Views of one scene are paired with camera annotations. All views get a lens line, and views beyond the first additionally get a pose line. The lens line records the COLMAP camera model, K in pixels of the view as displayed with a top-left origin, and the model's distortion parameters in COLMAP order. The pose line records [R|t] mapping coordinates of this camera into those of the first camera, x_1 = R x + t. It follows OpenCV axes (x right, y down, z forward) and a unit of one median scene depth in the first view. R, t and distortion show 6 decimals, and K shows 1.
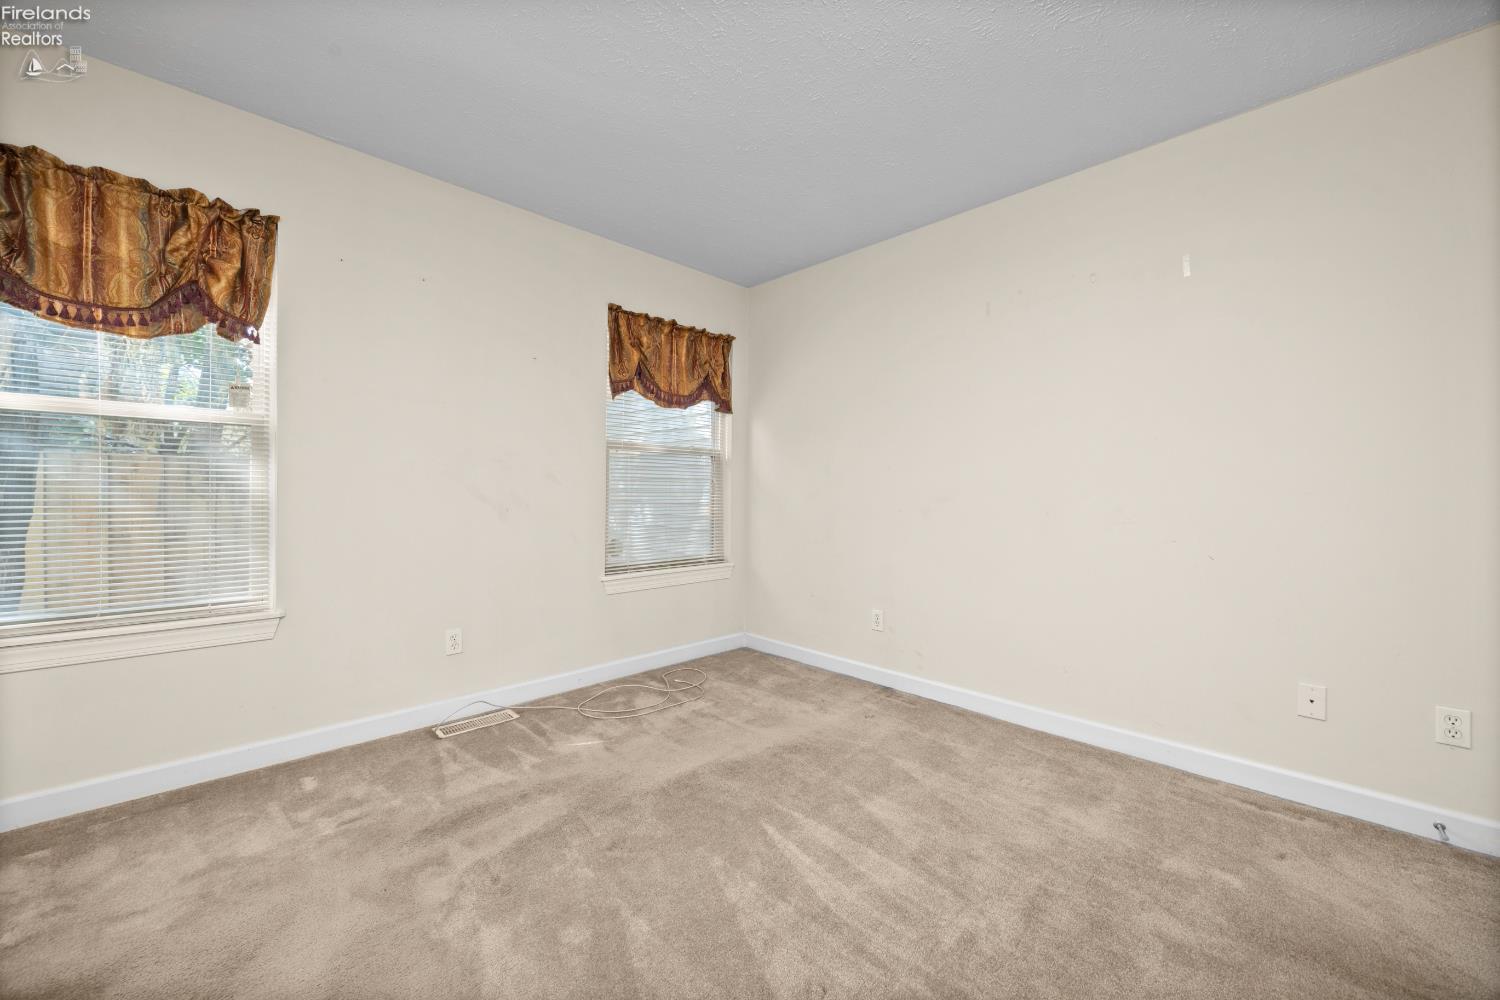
lens RADIAL K [[598.0, 0, 755.4], [0, 598.0, 488.0], [0, 0, 1]] dist [0.000523, -0.000177]
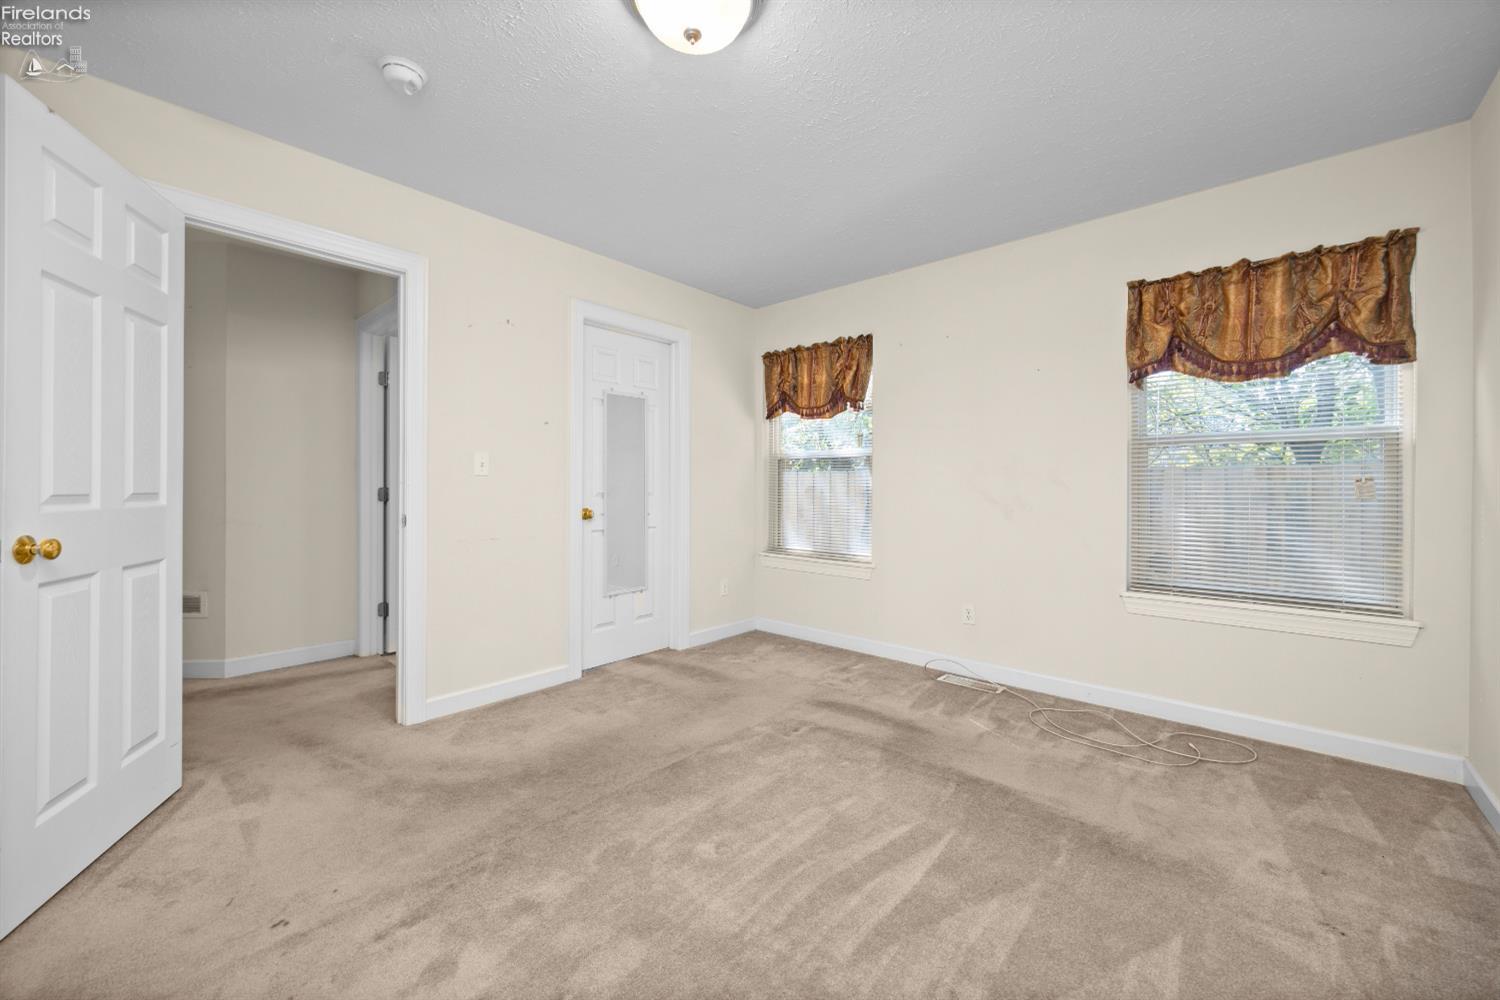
lens RADIAL K [[598.0, 0, 755.4], [0, 598.0, 488.0], [0, 0, 1]] dist [0.000523, -0.000177]
pose [[0.036739, -0.009944, -0.999275, 0.610378], [-0.000701, 0.999950, -0.009976, 0.003195], [0.999325, 0.001067, 0.036730, 0.417023]]
